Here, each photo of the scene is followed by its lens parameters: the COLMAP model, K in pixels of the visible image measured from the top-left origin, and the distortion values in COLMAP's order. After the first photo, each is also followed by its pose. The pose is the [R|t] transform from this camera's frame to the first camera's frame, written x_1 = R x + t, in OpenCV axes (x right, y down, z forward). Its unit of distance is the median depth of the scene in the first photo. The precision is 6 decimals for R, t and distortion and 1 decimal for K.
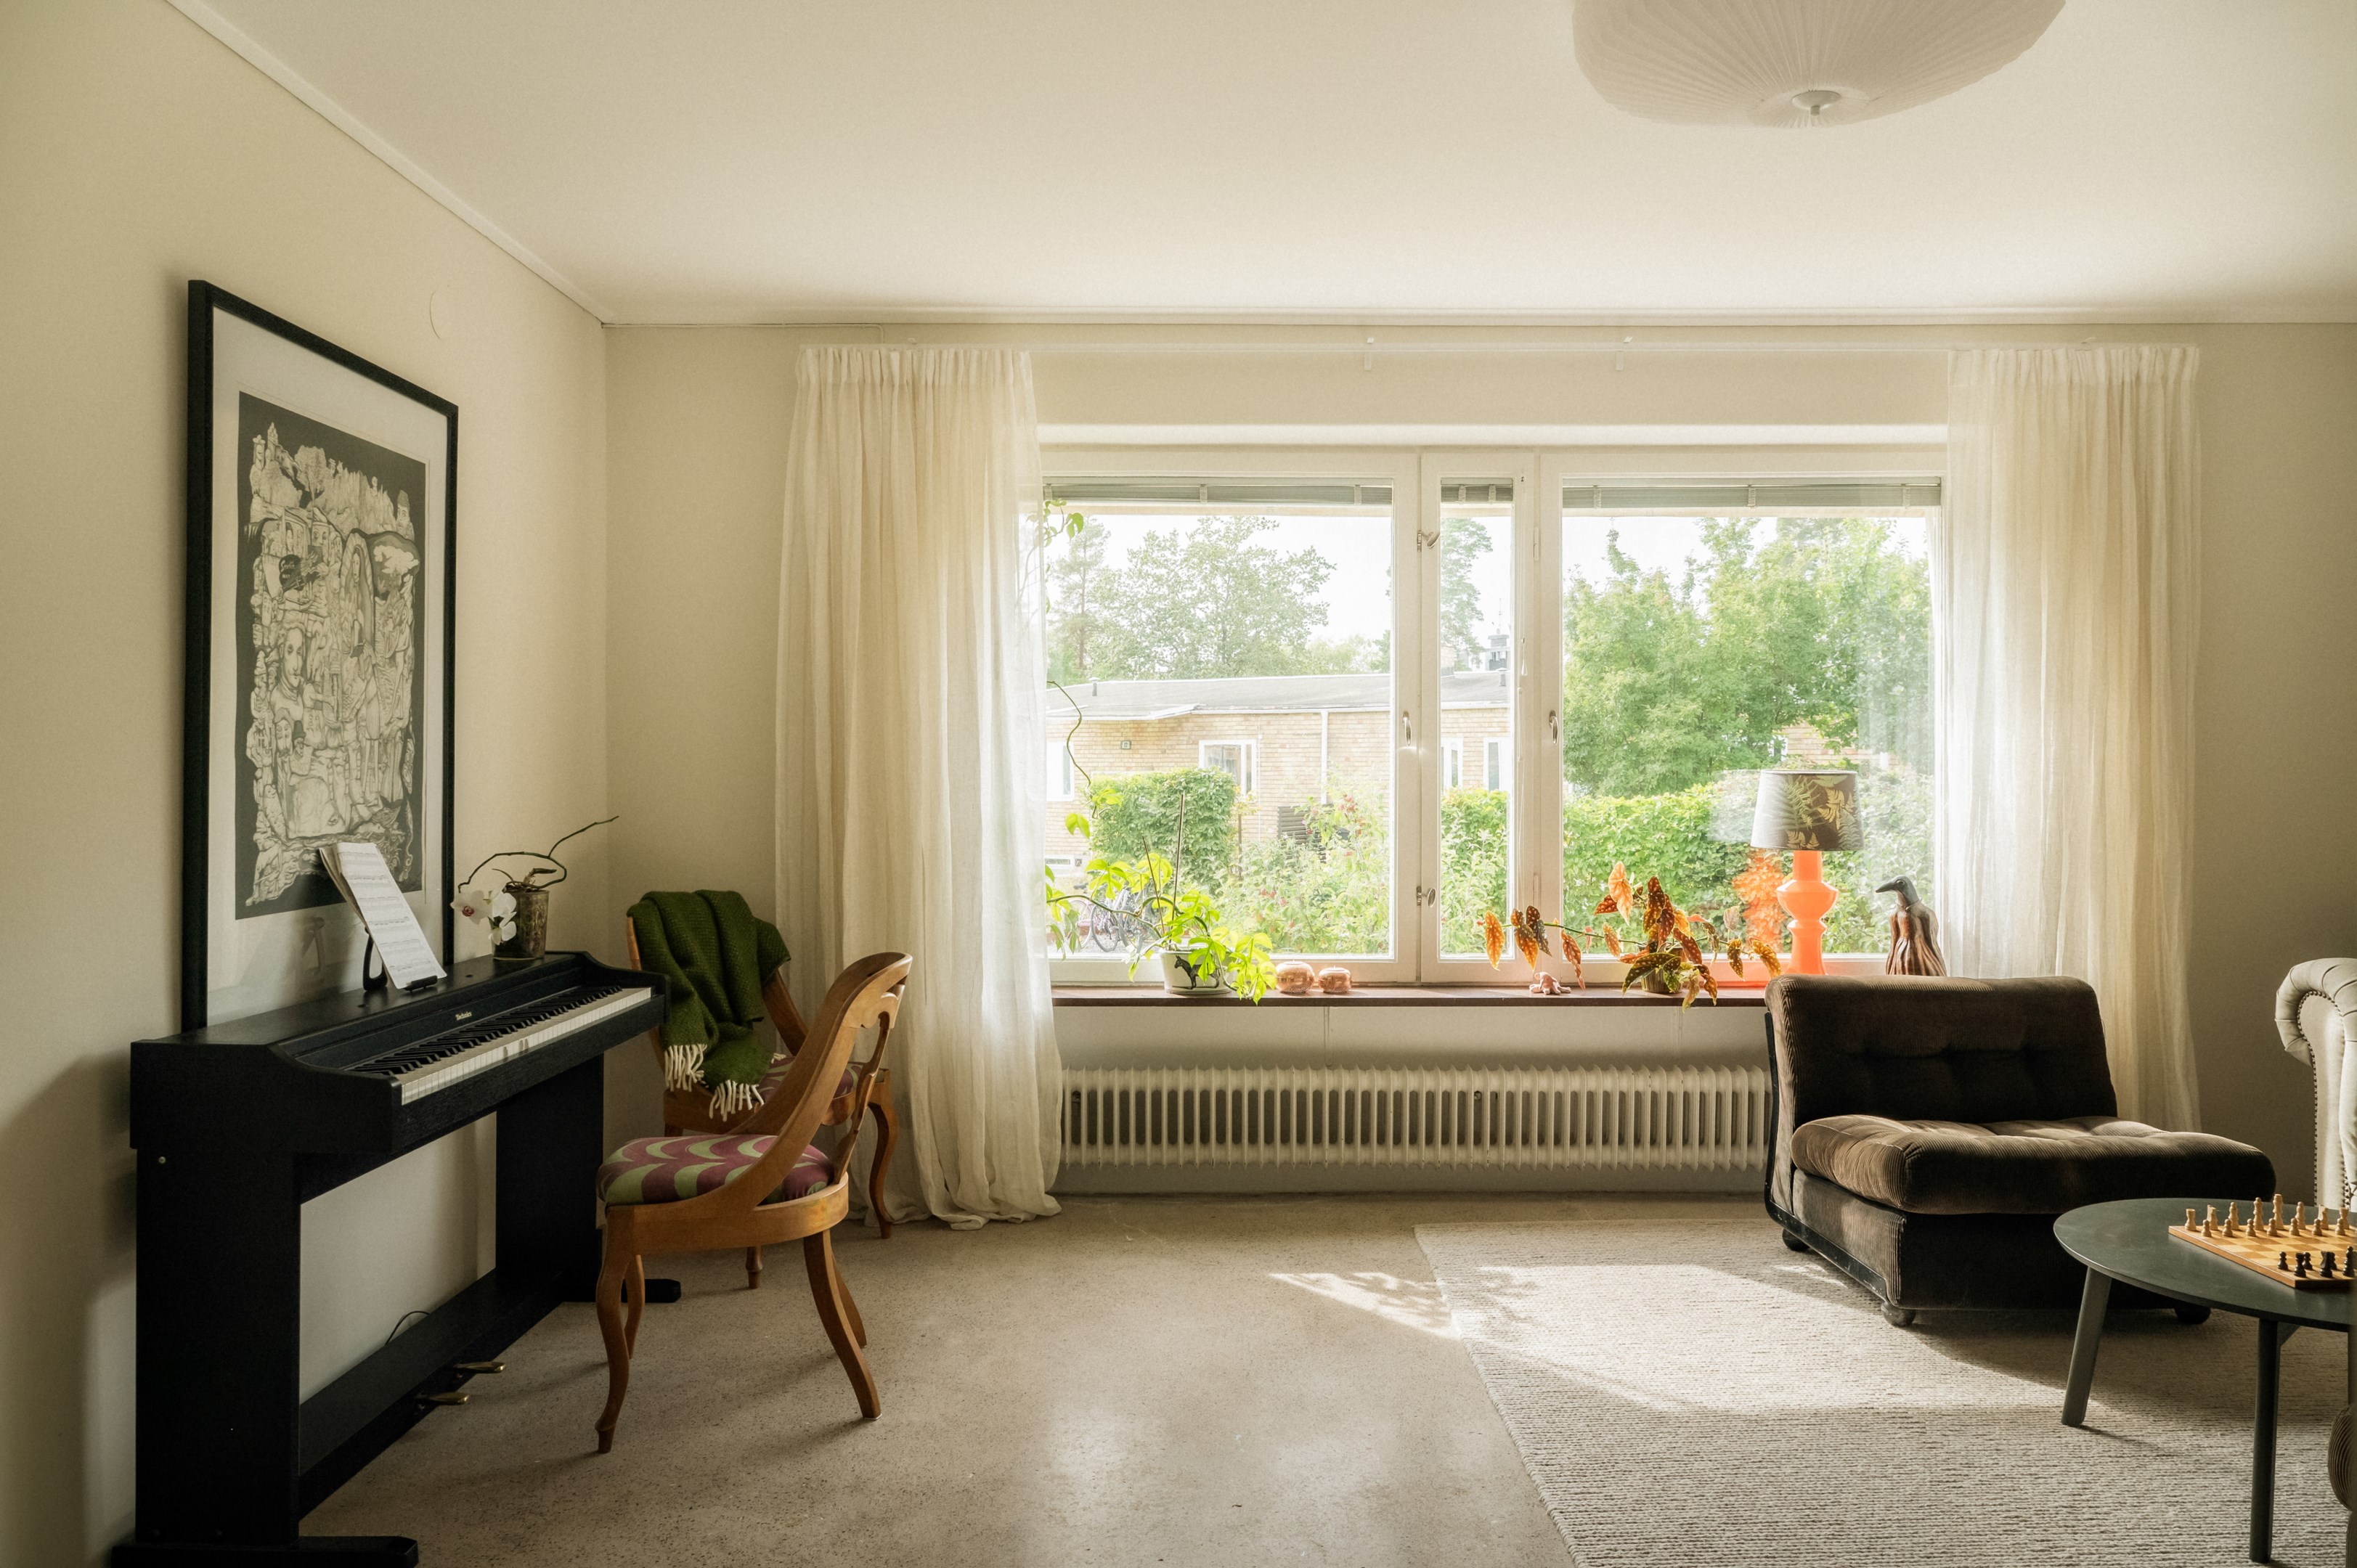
lens RADIAL K [[1699.1, 0, 1180.0], [0, 1699.1, 792.3], [0, 0, 1]] dist [-0.002442, -0.001278]
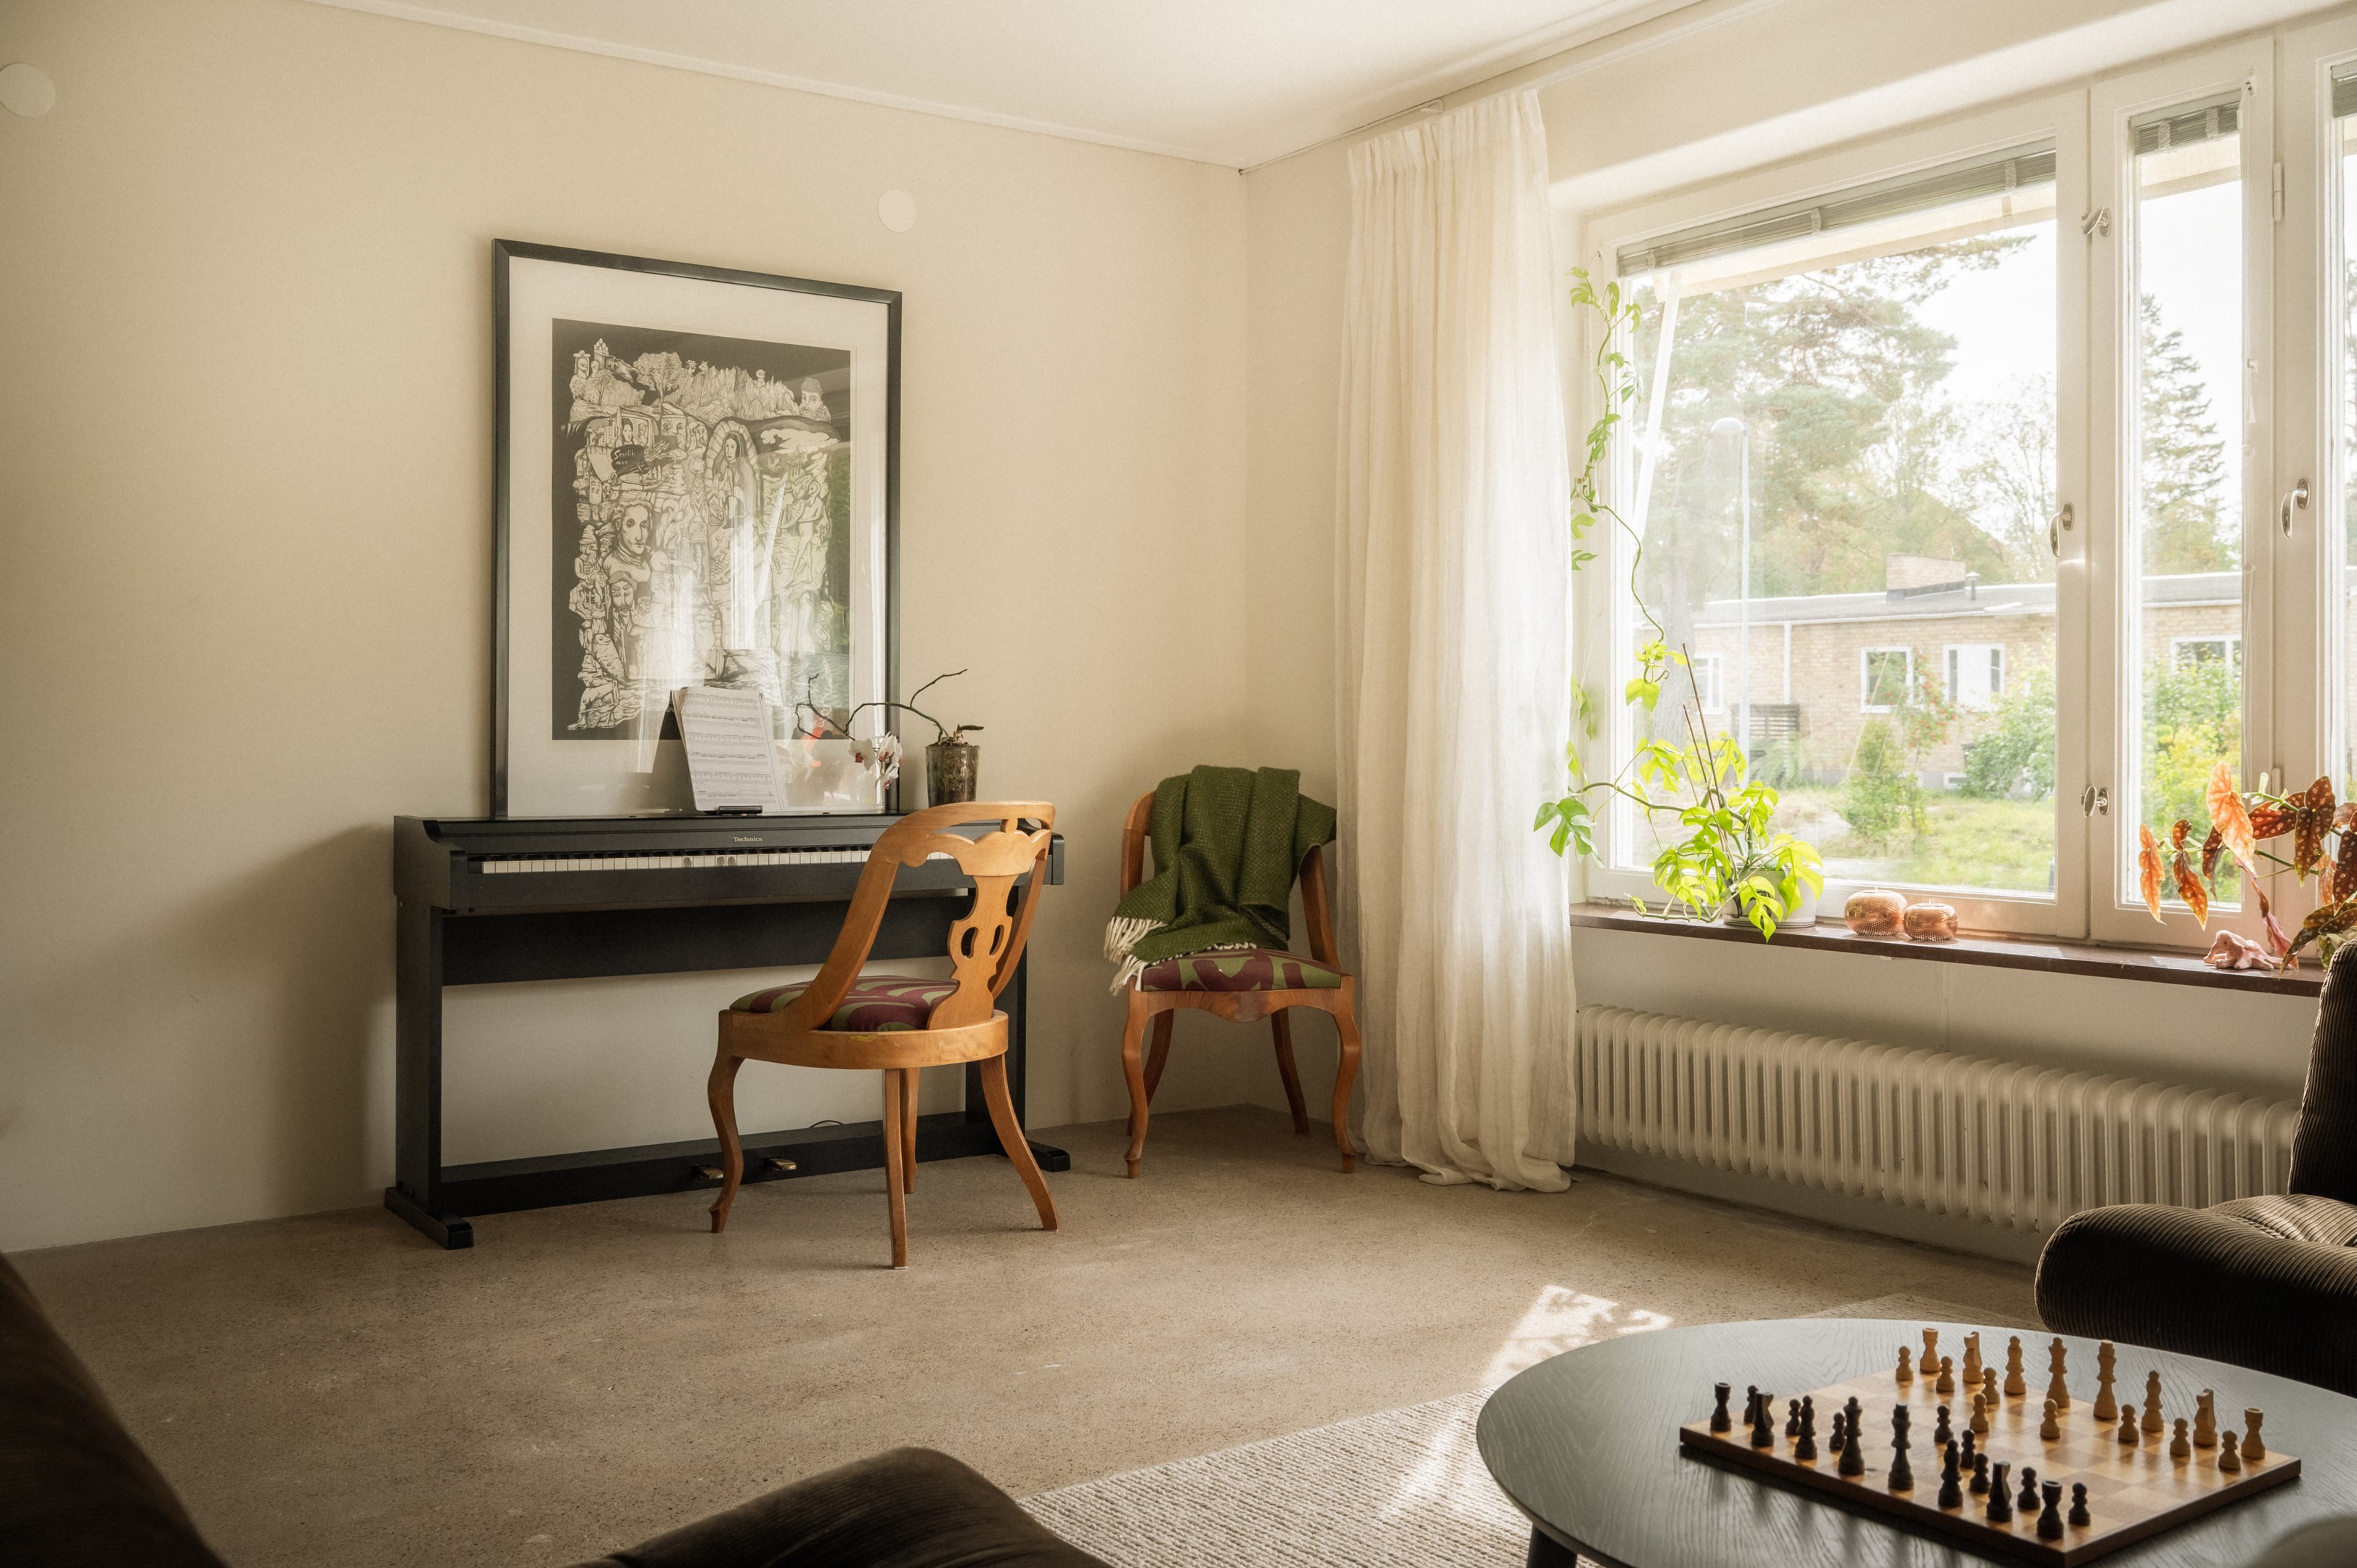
lens RADIAL K [[2148.2, 0, 1177.1], [0, 2148.2, 769.6], [0, 0, 1]] dist [-0.020769, 0.000000]
pose [[0.567023, 0.009099, -0.823652, 0.707857], [-0.011017, 0.999933, 0.003462, 0.060580], [0.823628, 0.007112, 0.567085, 0.336676]]
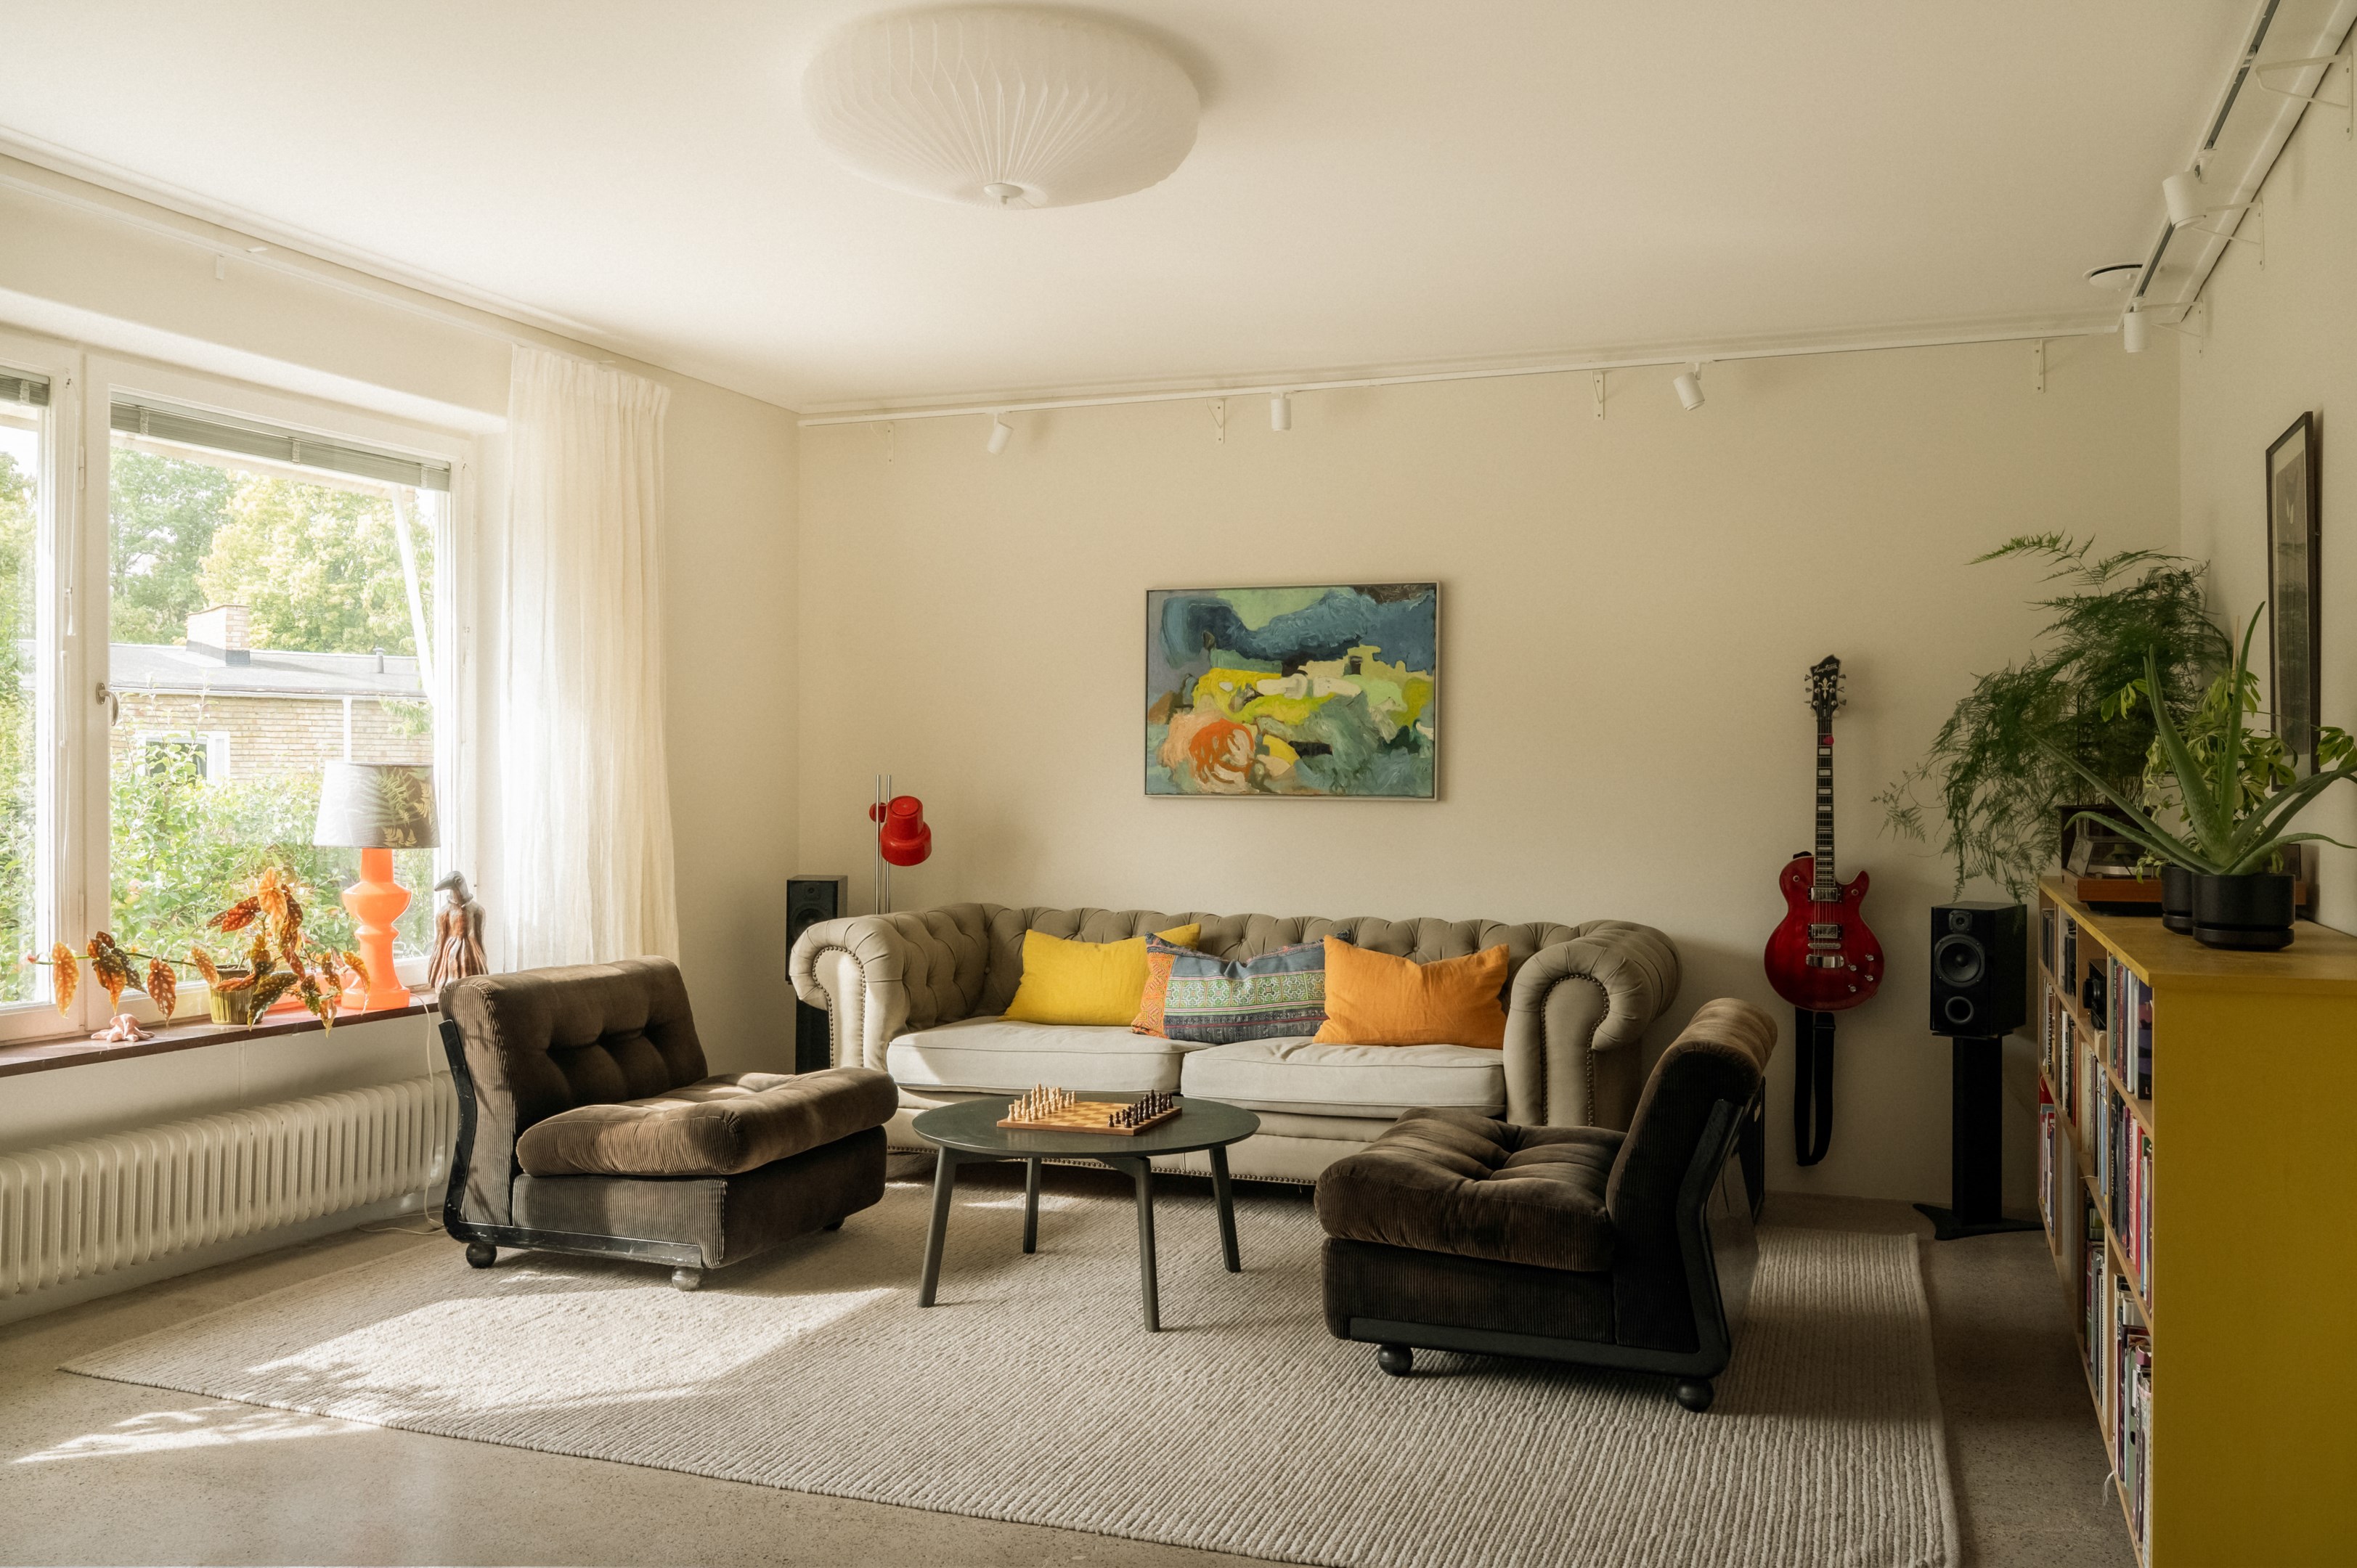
lens RADIAL K [[1919.0, 0, 1181.1], [0, 1919.0, 788.5], [0, 0, 1]] dist [-0.002766, 0.002171]
pose [[0.360909, -0.001649, 0.932600, -0.507462], [0.005870, 0.999983, -0.000504, 0.005196], [-0.932583, 0.005656, 0.360912, 0.251532]]
